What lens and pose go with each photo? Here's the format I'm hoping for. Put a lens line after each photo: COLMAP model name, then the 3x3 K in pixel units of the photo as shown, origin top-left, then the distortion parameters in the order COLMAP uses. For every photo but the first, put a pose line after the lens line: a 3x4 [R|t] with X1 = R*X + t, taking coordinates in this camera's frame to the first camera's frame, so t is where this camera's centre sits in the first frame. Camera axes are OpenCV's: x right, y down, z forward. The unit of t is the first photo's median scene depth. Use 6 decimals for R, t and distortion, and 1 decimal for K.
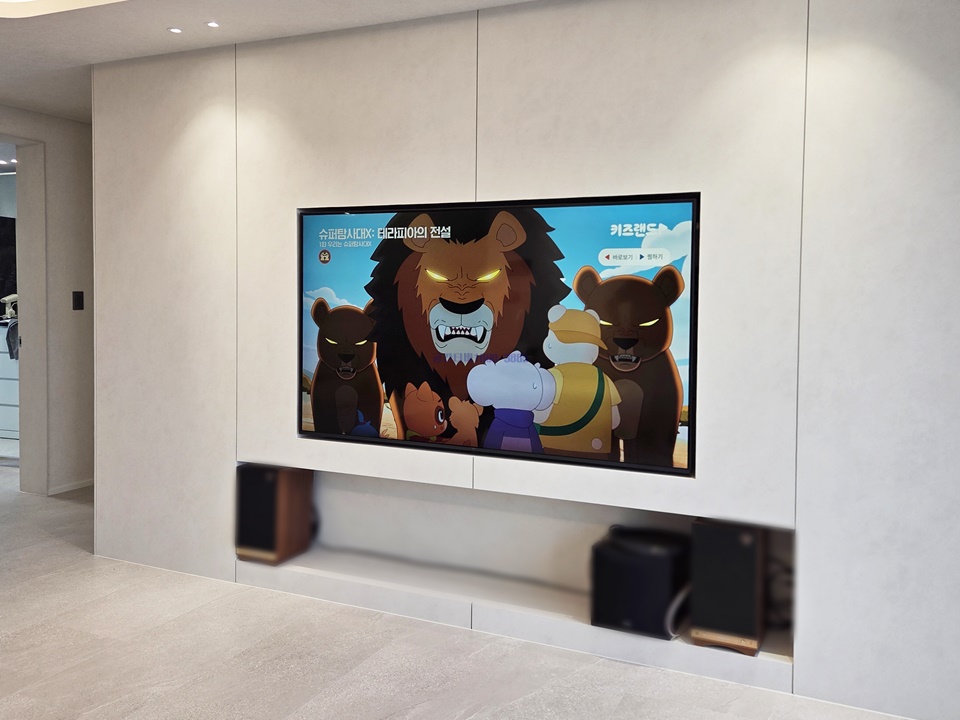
lens RADIAL K [[860.0, 0, 481.3], [0, 860.0, 323.6], [0, 0, 1]] dist [0.046487, -0.014963]
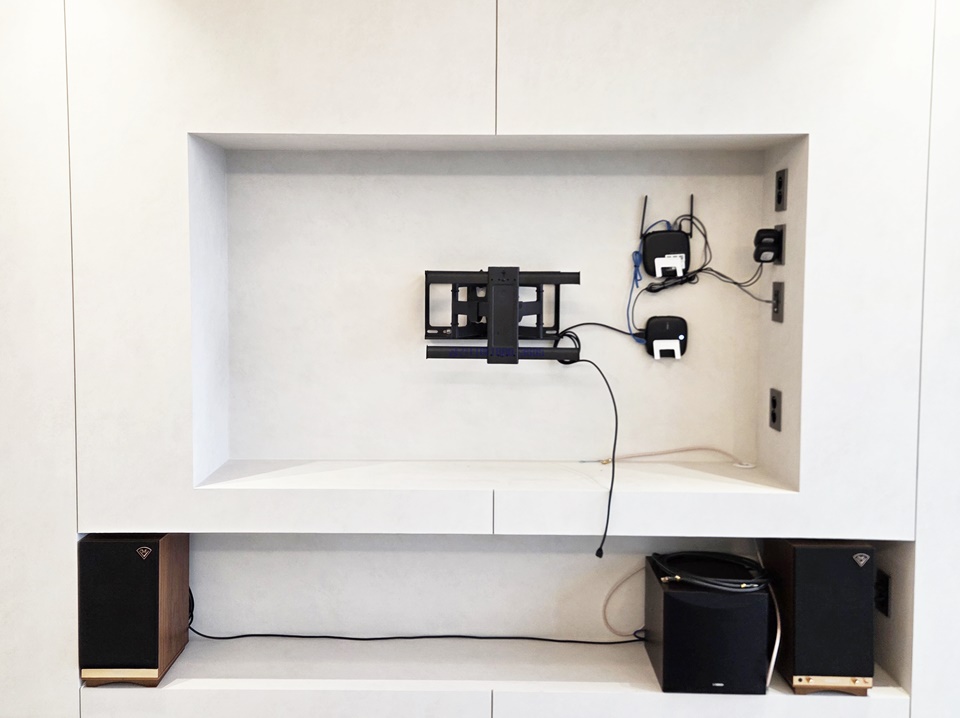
lens RADIAL K [[860.0, 0, 481.3], [0, 860.0, 322.6], [0, 0, 1]] dist [0.046487, -0.014963]
pose [[0.907842, -0.034479, 0.417893, -0.311793], [0.020627, 0.999079, 0.037621, -0.013326], [-0.418805, -0.025534, 0.907717, 0.346353]]
